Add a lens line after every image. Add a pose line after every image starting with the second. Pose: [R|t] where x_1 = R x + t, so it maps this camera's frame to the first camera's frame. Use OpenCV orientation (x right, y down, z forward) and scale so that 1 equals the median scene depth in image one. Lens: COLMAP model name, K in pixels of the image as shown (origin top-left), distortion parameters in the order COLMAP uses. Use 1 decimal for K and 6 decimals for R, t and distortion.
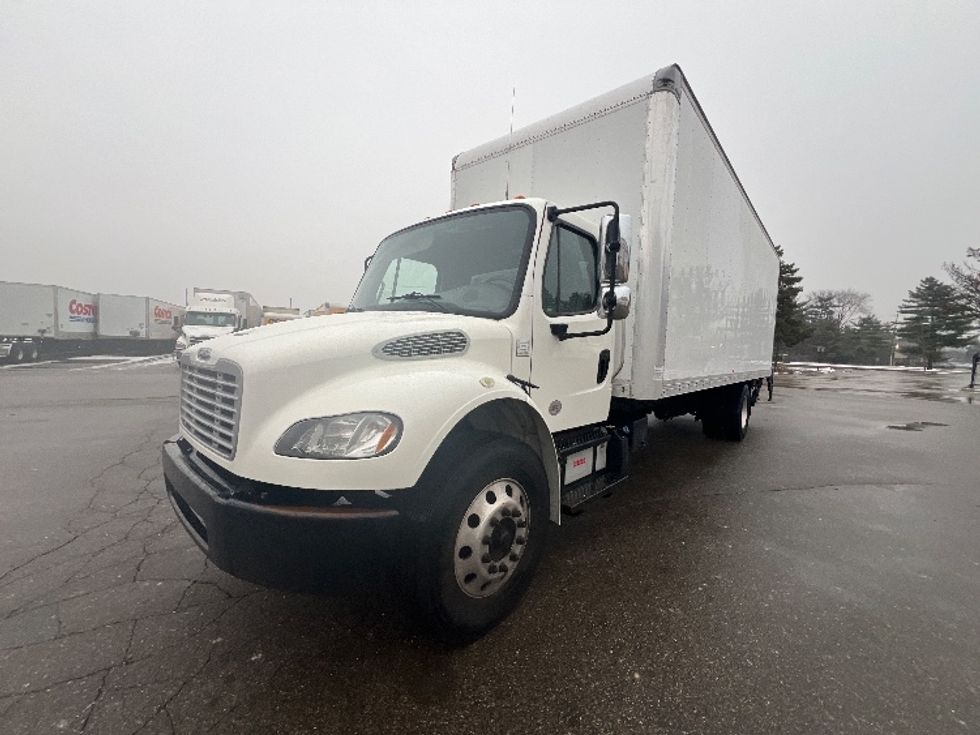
lens RADIAL K [[390.2, 0, 487.3], [0, 390.2, 366.2], [0, 0, 1]] dist [-0.014578, 0.000019]
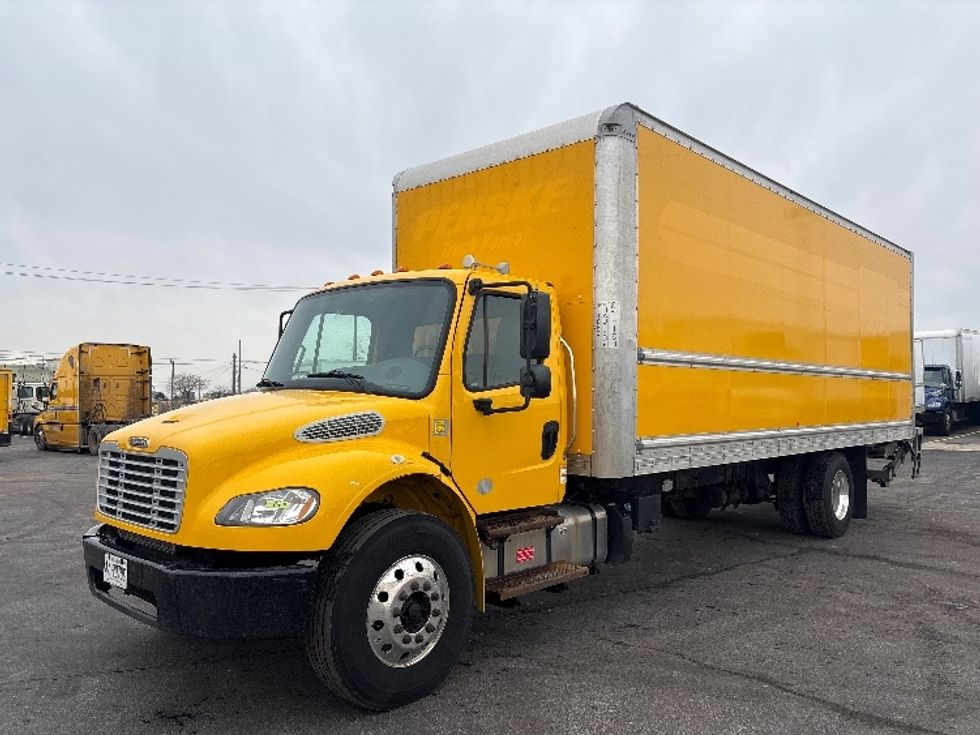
lens RADIAL K [[754.5, 0, 494.1], [0, 754.5, 358.2], [0, 0, 1]] dist [0.039136, -0.006906]
pose [[0.999592, -0.025524, -0.012788, 0.261010], [0.024225, 0.995358, -0.093142, -0.036081], [0.015106, 0.092794, 0.995571, -0.979933]]
